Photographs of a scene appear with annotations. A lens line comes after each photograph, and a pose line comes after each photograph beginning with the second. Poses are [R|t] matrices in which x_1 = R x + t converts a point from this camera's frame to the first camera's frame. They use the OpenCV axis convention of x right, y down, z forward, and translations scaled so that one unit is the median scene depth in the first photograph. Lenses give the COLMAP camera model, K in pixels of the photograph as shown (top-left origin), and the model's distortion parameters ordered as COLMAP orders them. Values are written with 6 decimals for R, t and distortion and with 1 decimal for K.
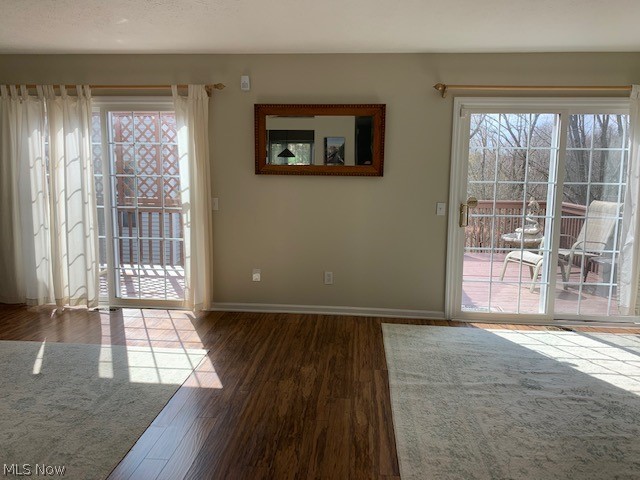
lens RADIAL K [[493.0, 0, 320.2], [0, 493.0, 237.8], [0, 0, 1]] dist [0.017509, -0.021221]
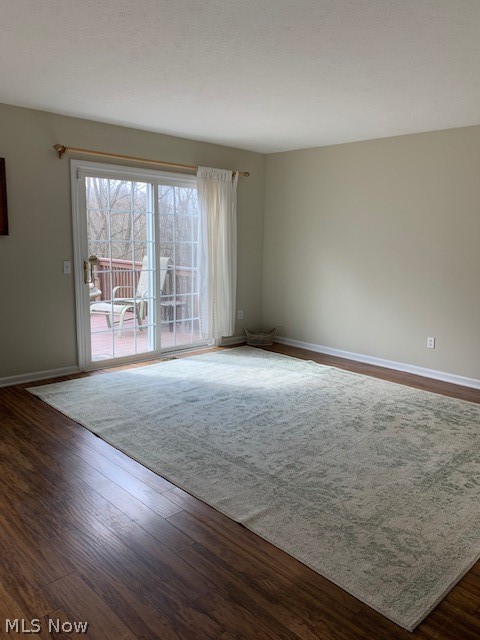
lens RADIAL K [[493.0, 0, 246.5], [0, 493.0, 322.4], [0, 0, 1]] dist [0.017509, -0.021221]
pose [[0.642824, -0.133296, 0.754327, -0.340500], [0.090522, 0.991062, 0.097988, -0.012538], [-0.760646, 0.005295, 0.649145, 0.043303]]
